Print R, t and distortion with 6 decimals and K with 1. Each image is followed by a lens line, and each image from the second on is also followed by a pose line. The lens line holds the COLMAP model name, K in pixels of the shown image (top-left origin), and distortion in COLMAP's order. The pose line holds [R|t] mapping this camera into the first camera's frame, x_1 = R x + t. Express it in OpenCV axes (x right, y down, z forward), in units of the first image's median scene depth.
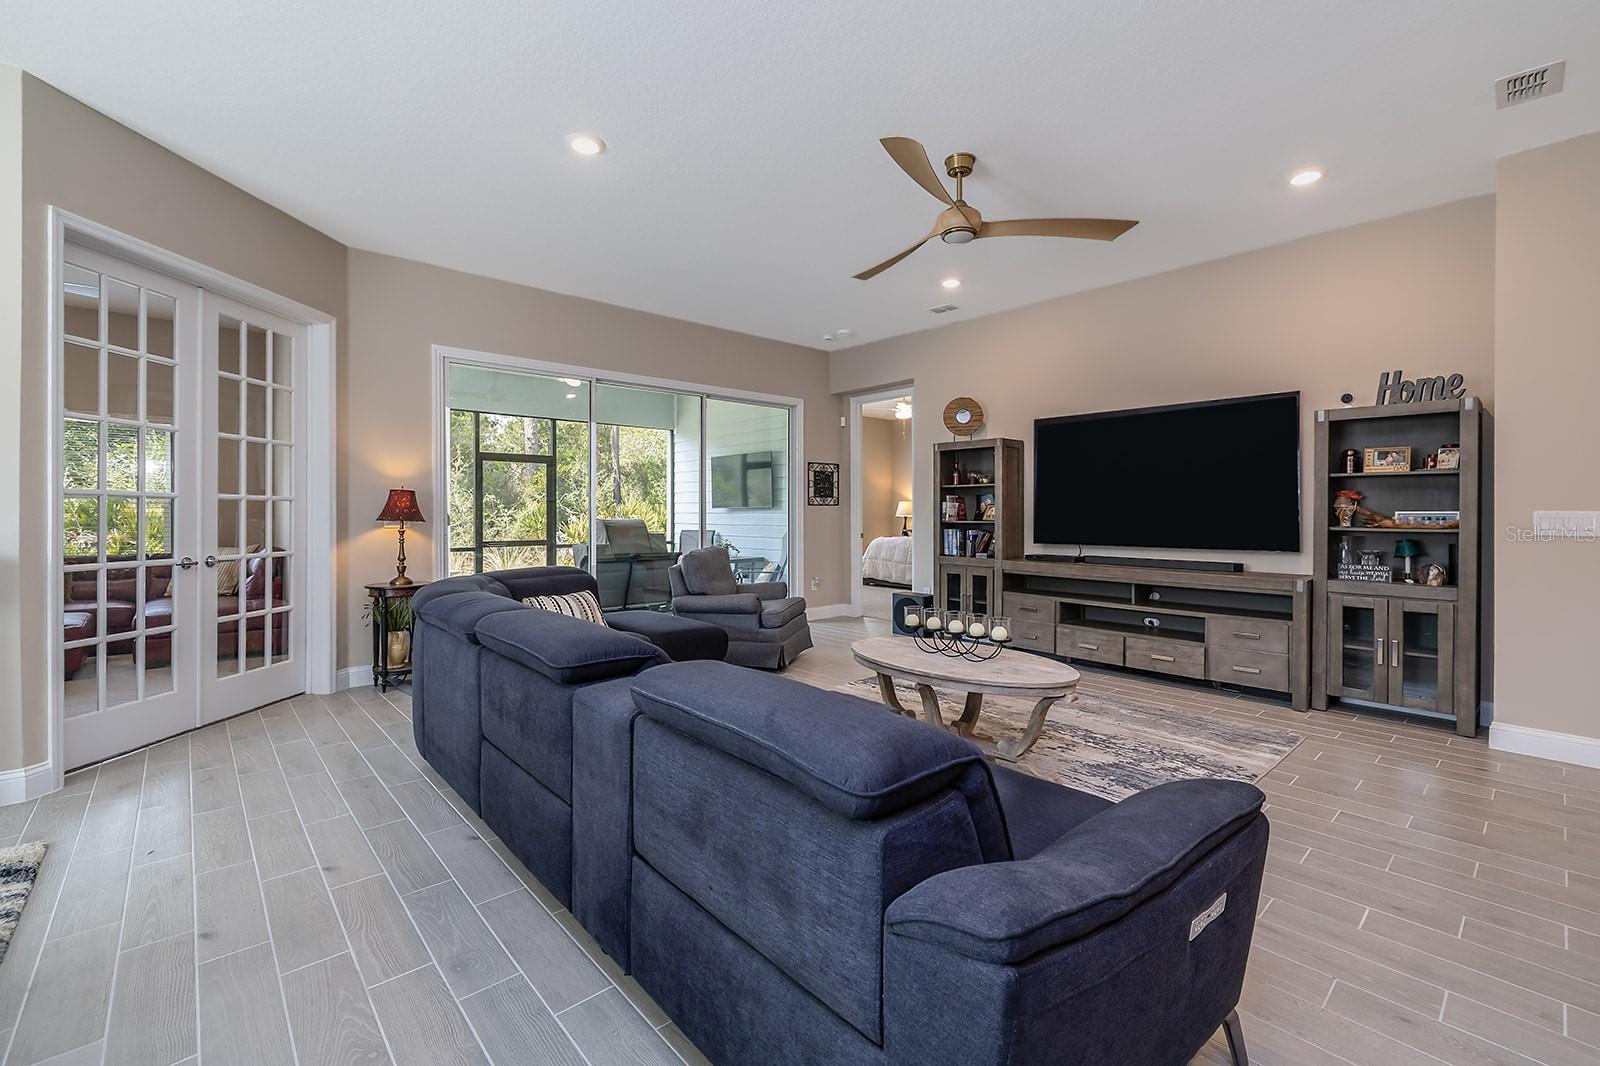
lens RADIAL K [[681.5, 0, 806.7], [0, 681.5, 518.3], [0, 0, 1]] dist [-0.003968, -0.000730]
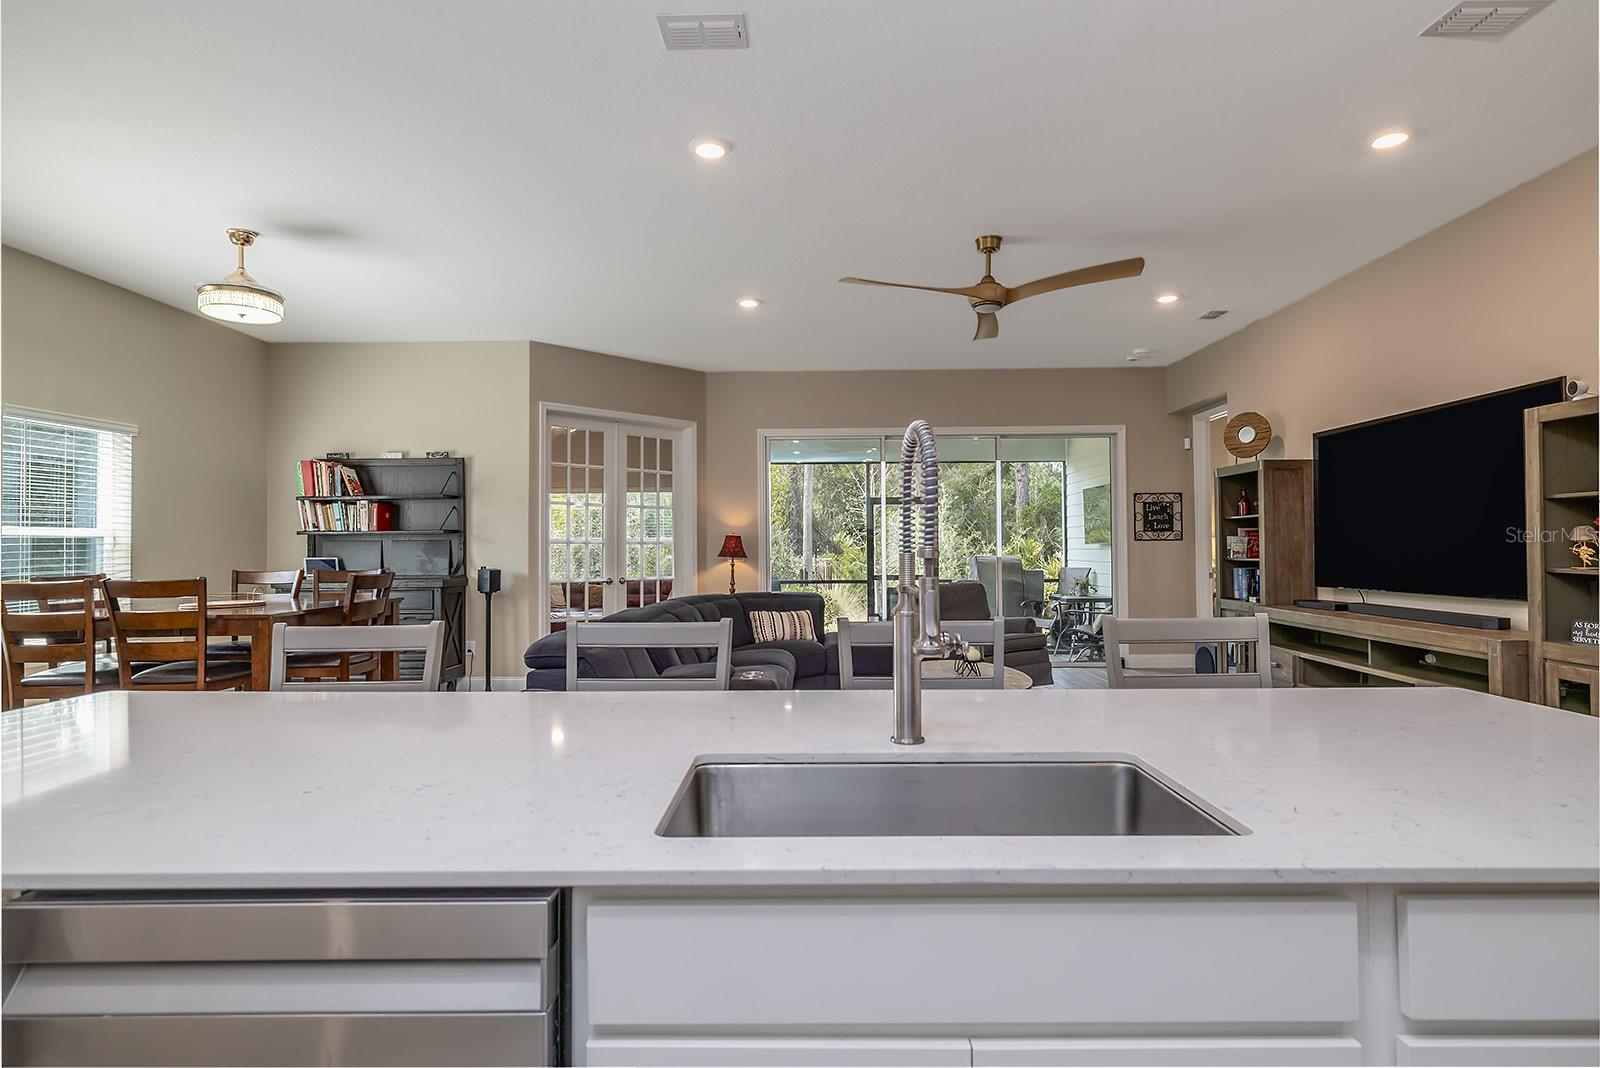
lens RADIAL K [[806.5, 0, 801.4], [0, 806.5, 536.6], [0, 0, 1]] dist [0.006136, 0.000336]
pose [[0.734564, -0.015710, -0.678358, 0.626022], [0.000739, 0.999750, -0.022352, -0.001380], [0.678539, 0.015918, 0.734392, -0.136169]]
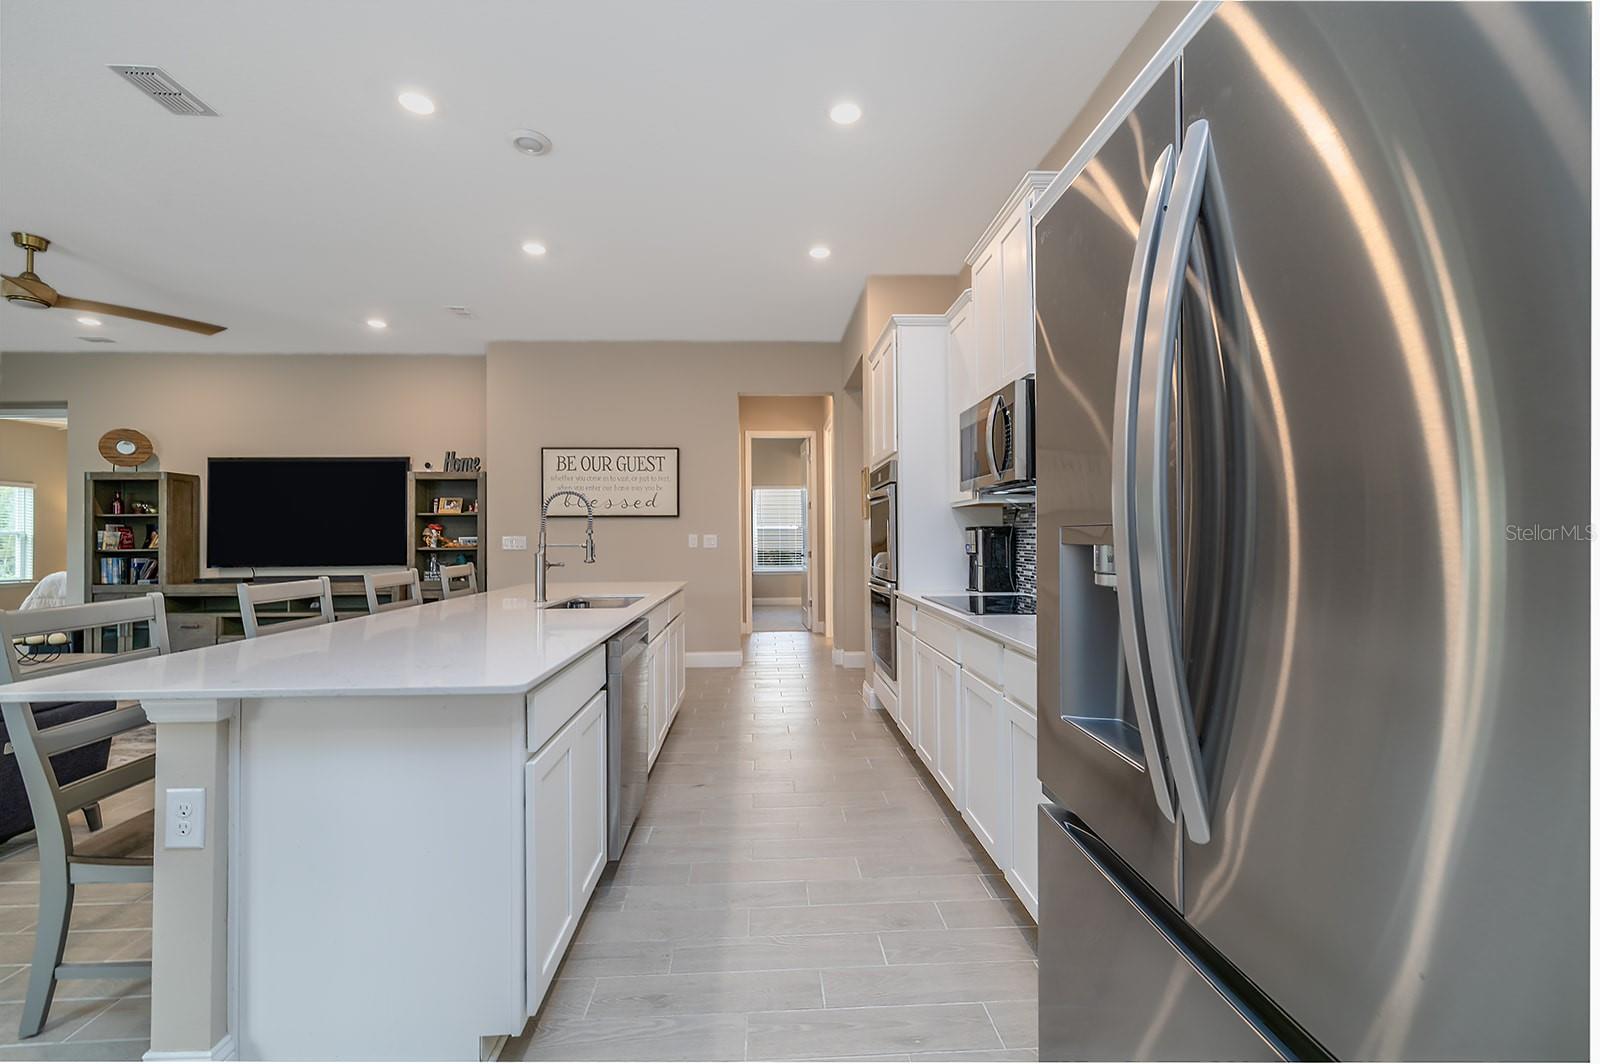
lens RADIAL K [[656.7, 0, 784.6], [0, 656.7, 529.1], [0, 0, 1]] dist [0.003785, -0.000180]
pose [[0.640766, 0.005119, 0.767719, 0.129848], [0.015950, 0.999673, -0.019978, 0.011083], [-0.767571, 0.025046, 0.640475, -0.488477]]
